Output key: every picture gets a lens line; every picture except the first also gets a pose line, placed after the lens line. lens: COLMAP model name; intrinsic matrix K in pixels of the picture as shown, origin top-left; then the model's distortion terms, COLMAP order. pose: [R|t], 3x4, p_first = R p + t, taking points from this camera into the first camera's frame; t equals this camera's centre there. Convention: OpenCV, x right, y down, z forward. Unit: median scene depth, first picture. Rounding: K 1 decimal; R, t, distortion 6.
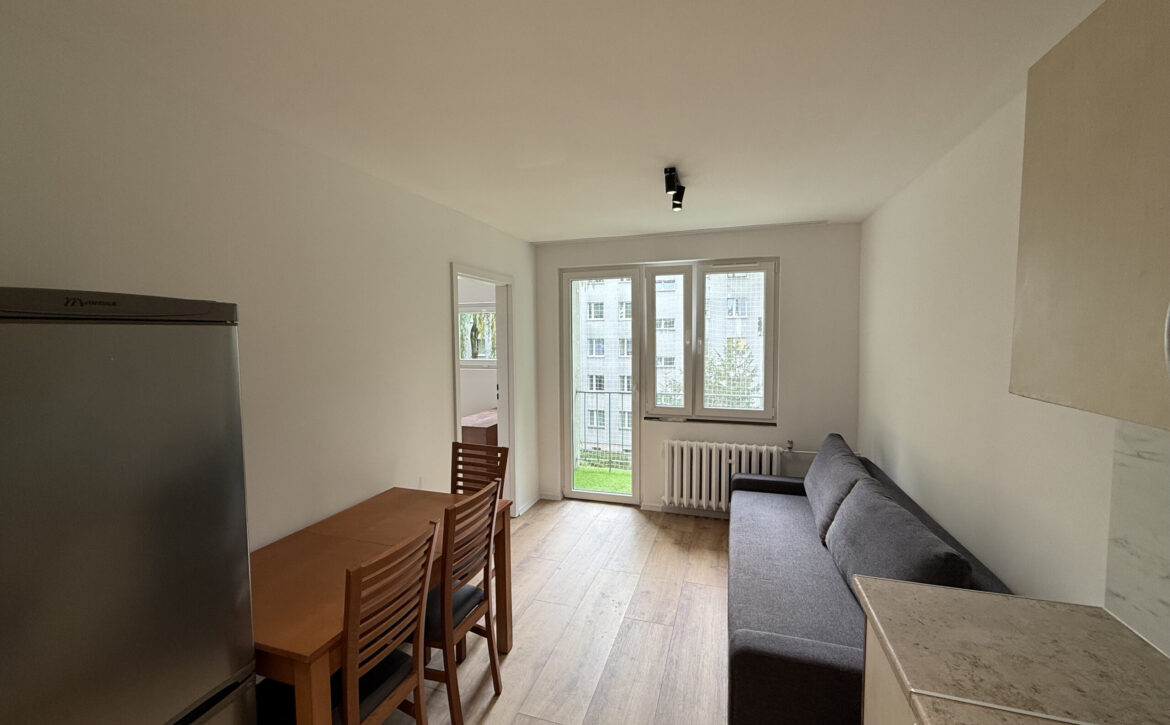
lens RADIAL K [[463.6, 0, 581.0], [0, 463.6, 364.7], [0, 0, 1]] dist [0.000051, 0.000010]
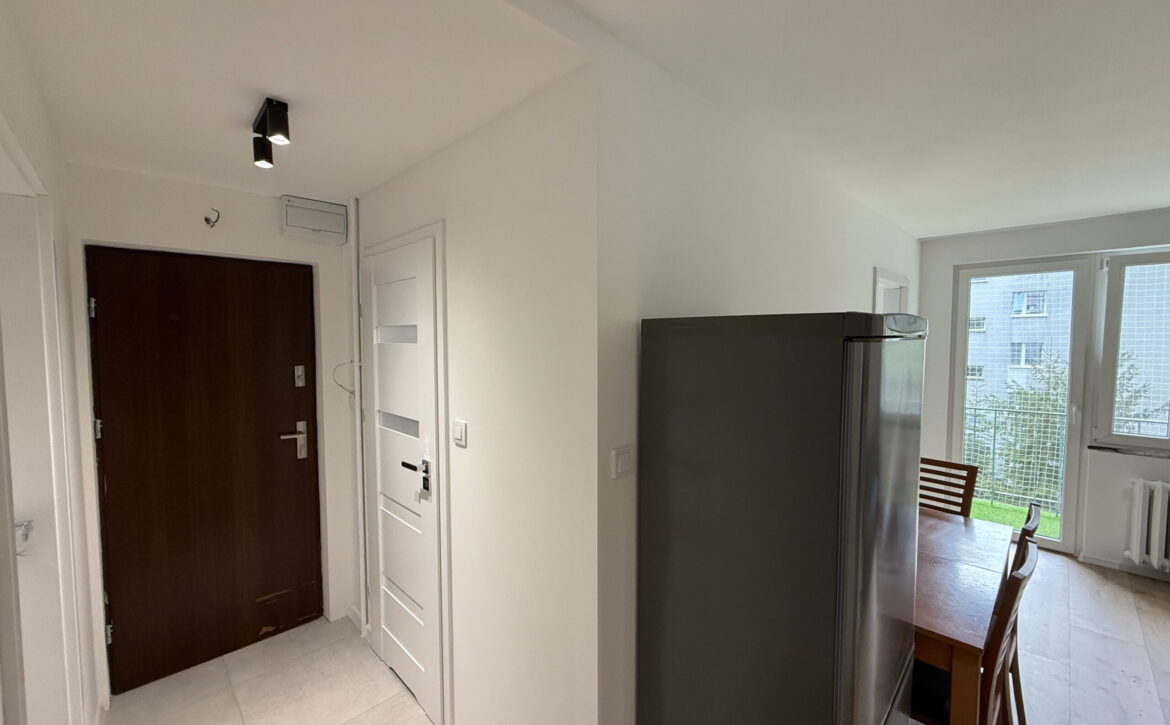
lens RADIAL K [[463.6, 0, 586.6], [0, 463.6, 367.7], [0, 0, 1]] dist [0.000051, 0.000010]
pose [[0.884484, 0.032793, -0.465416, -0.265305], [-0.032168, 0.999439, 0.009288, 0.000103], [0.465460, 0.006757, 0.885043, -0.103641]]
